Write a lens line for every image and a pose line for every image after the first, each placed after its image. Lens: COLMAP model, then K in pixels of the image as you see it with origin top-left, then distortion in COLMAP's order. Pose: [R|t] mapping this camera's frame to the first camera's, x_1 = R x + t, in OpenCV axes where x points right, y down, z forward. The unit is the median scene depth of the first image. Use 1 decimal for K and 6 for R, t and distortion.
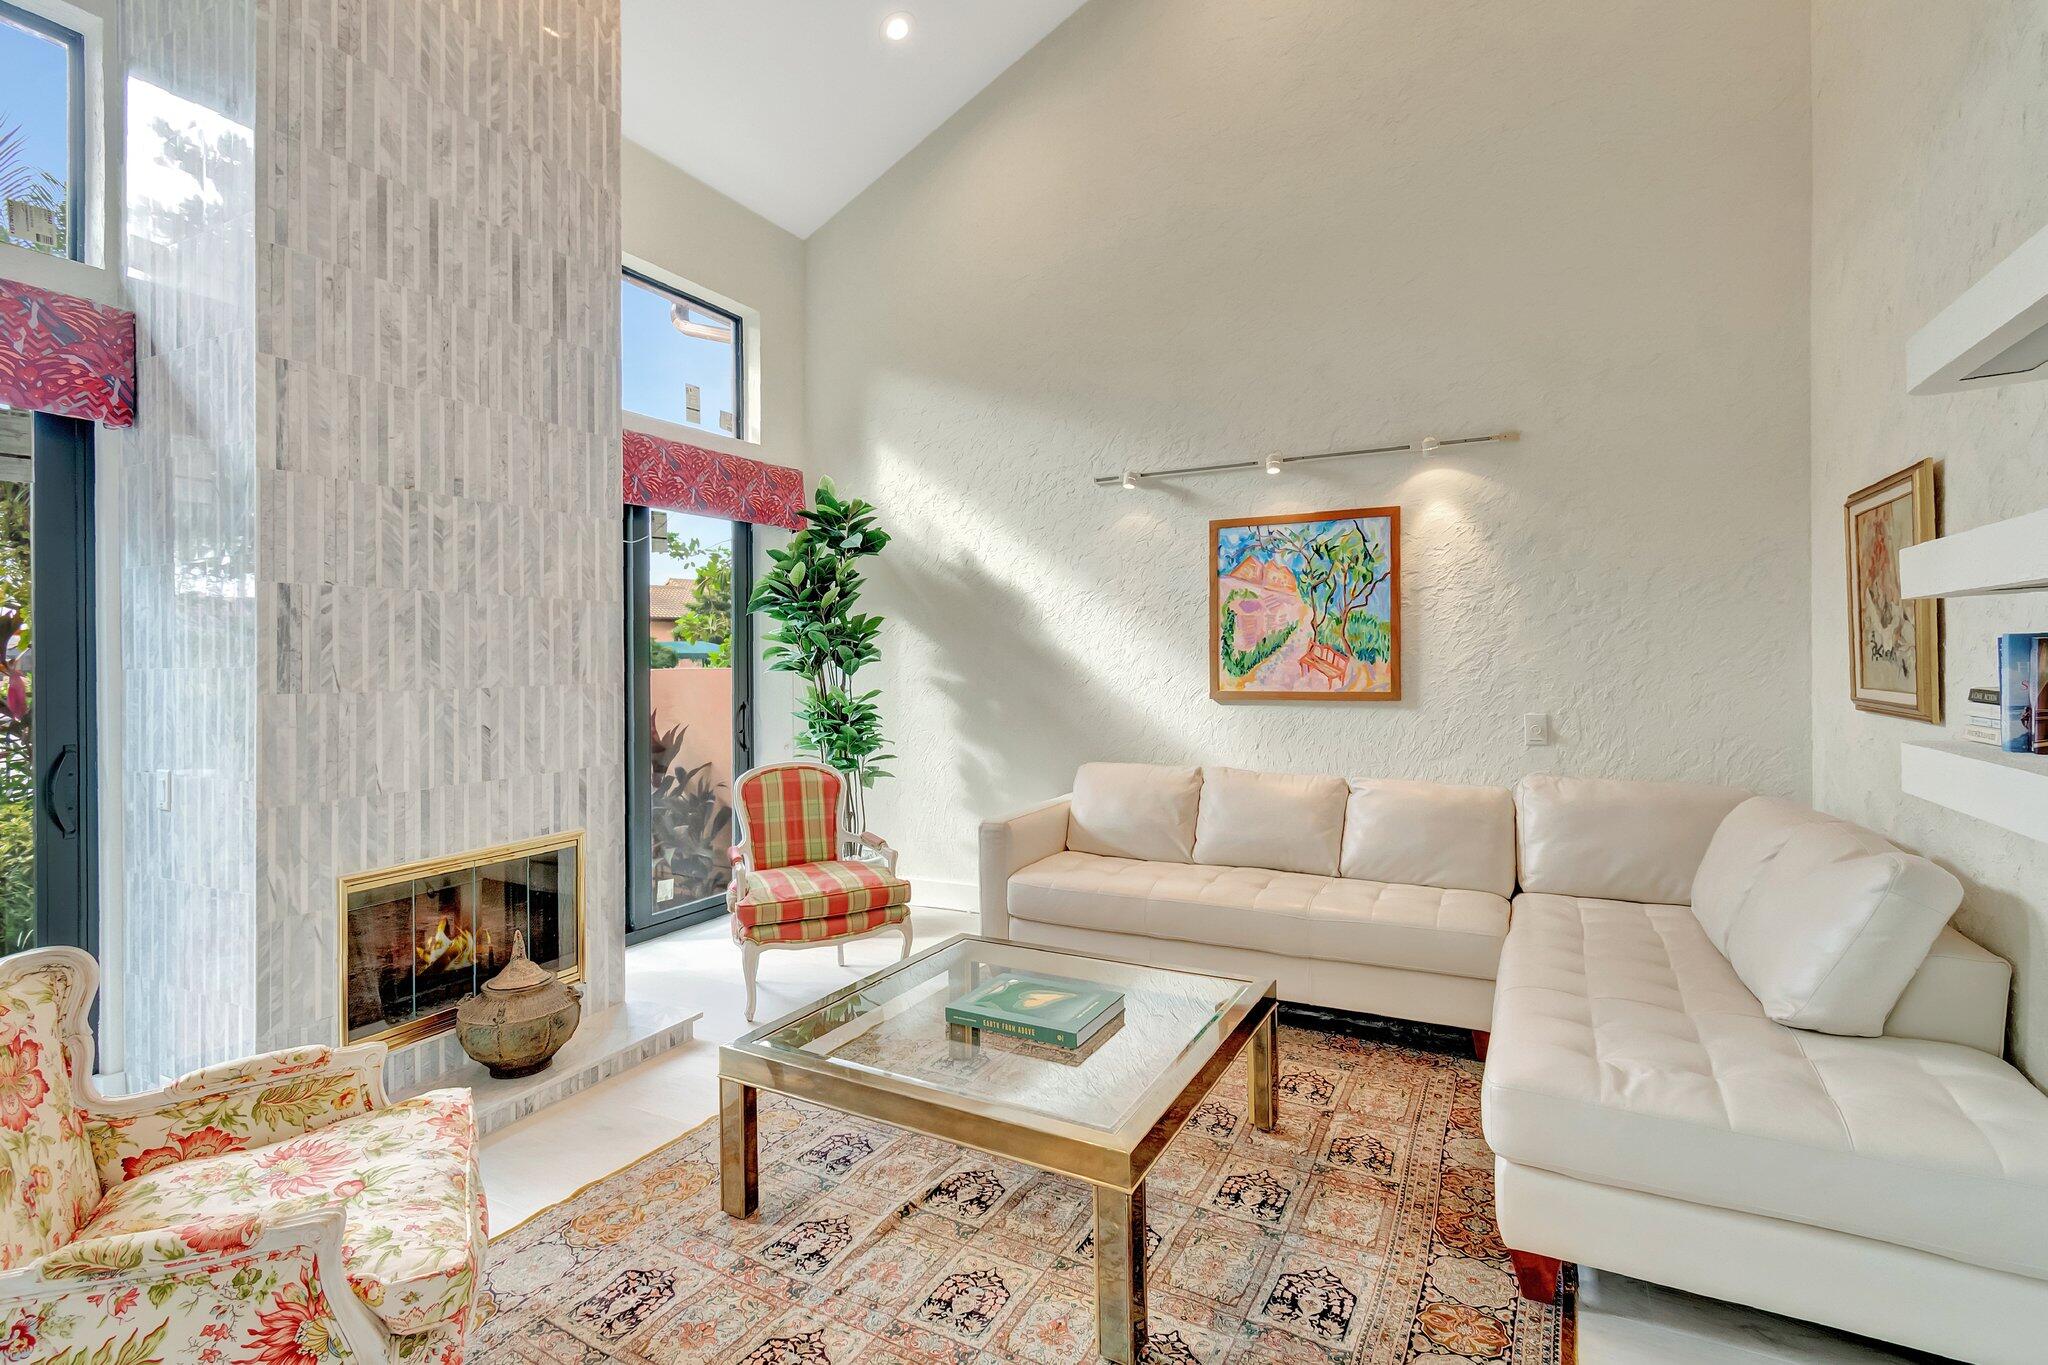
lens RADIAL K [[923.6, 0, 1025.1], [0, 923.6, 683.4], [0, 0, 1]] dist [0.001345, -0.001490]
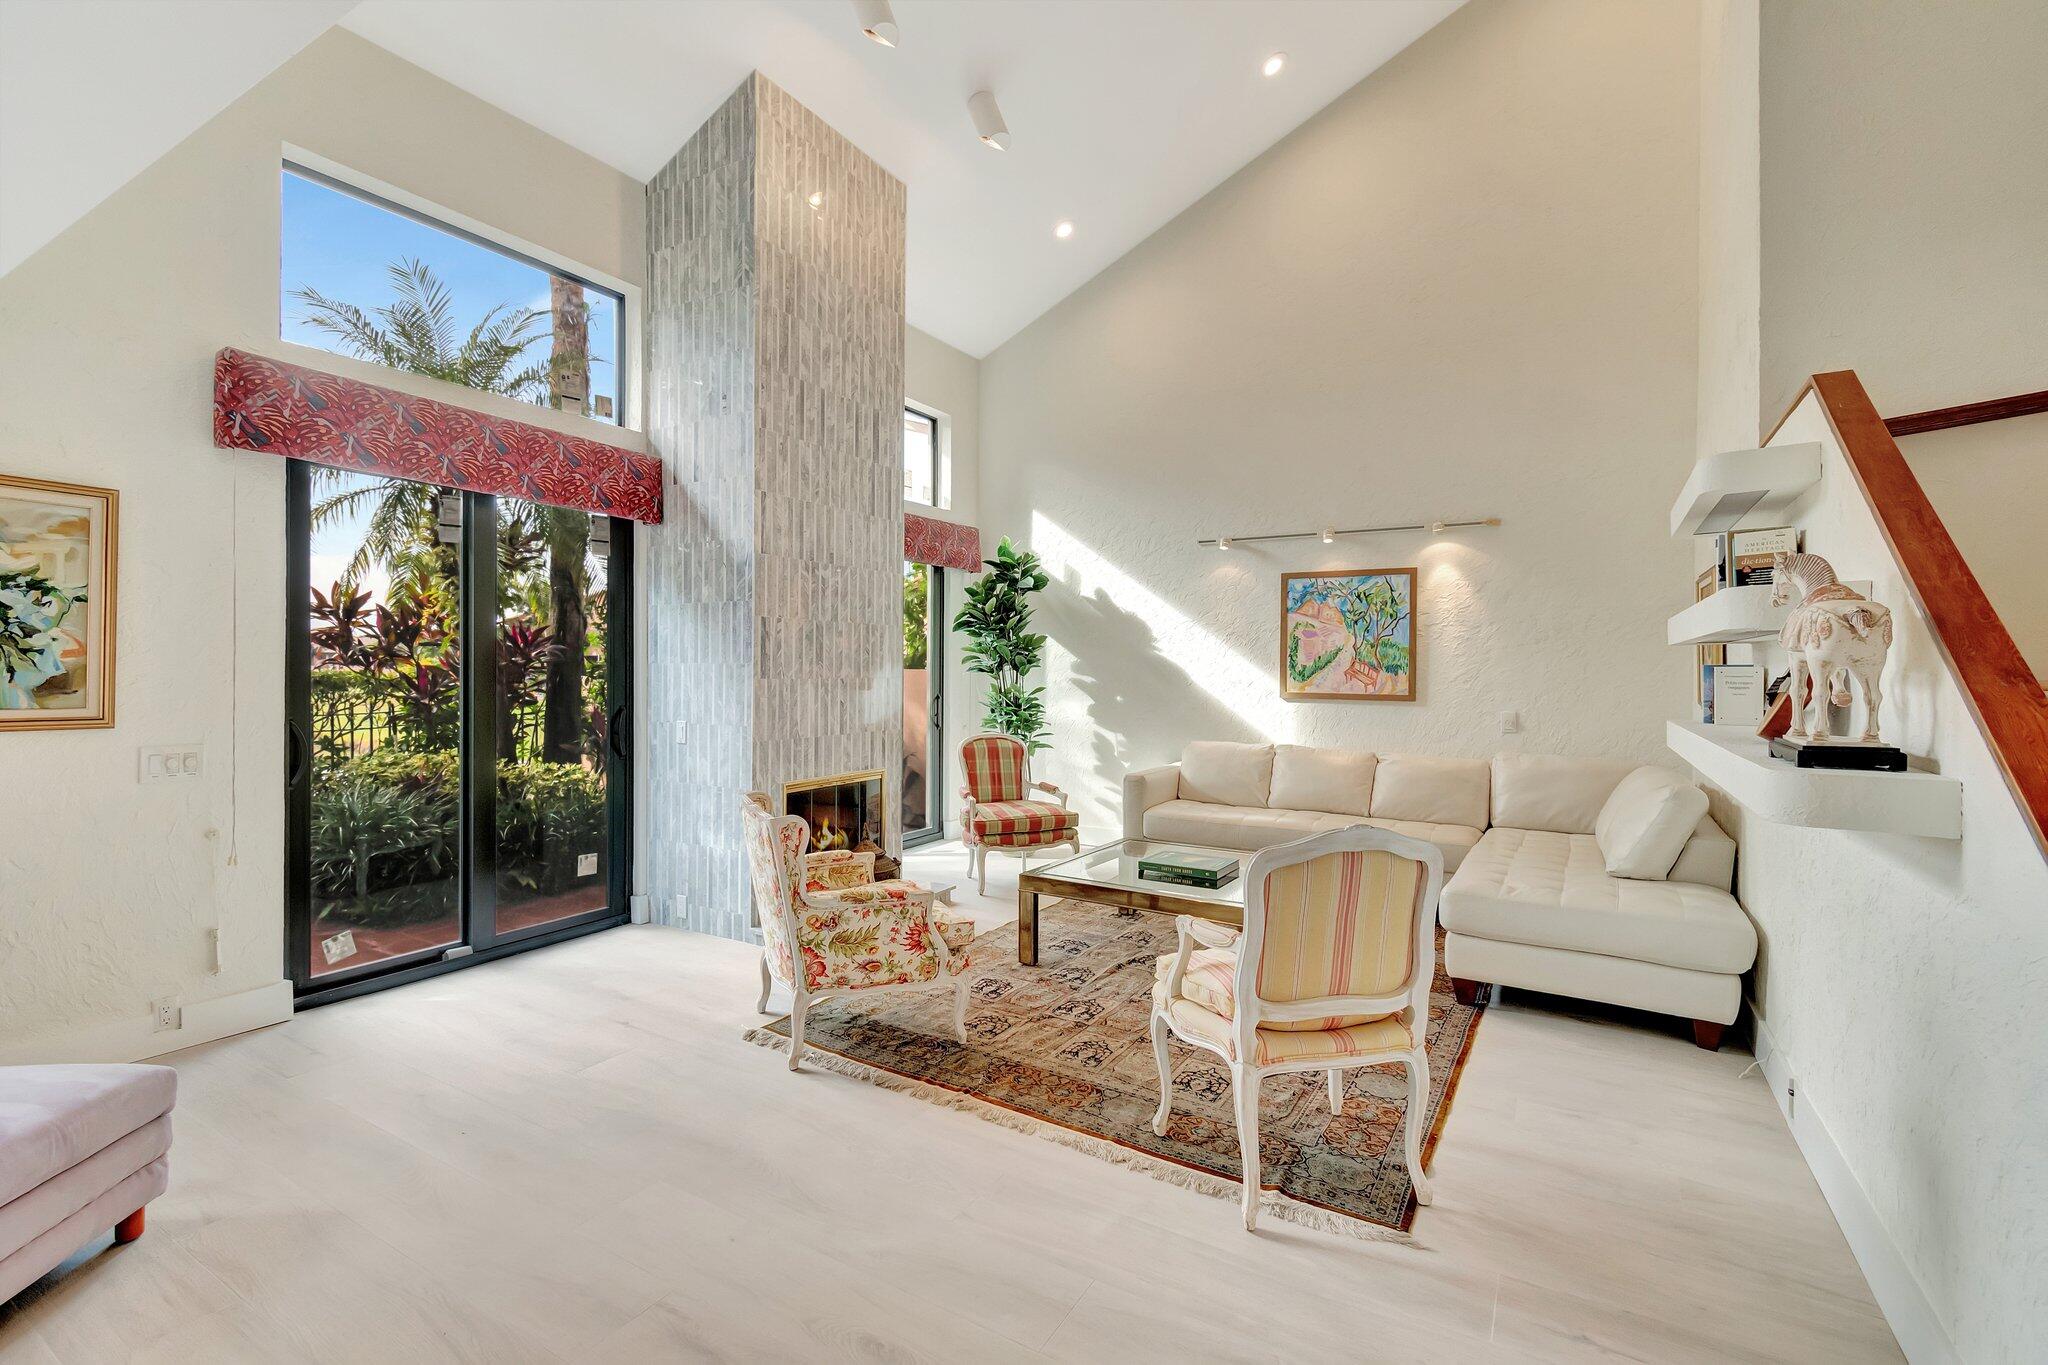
lens RADIAL K [[923.6, 0, 989.7], [0, 923.6, 670.2], [0, 0, 1]] dist [0.001345, -0.001490]
pose [[0.996742, 0.020102, -0.078110, -0.175304], [-0.021774, 0.999550, -0.020614, 0.017301], [0.077661, 0.022248, 0.996732, -0.592762]]
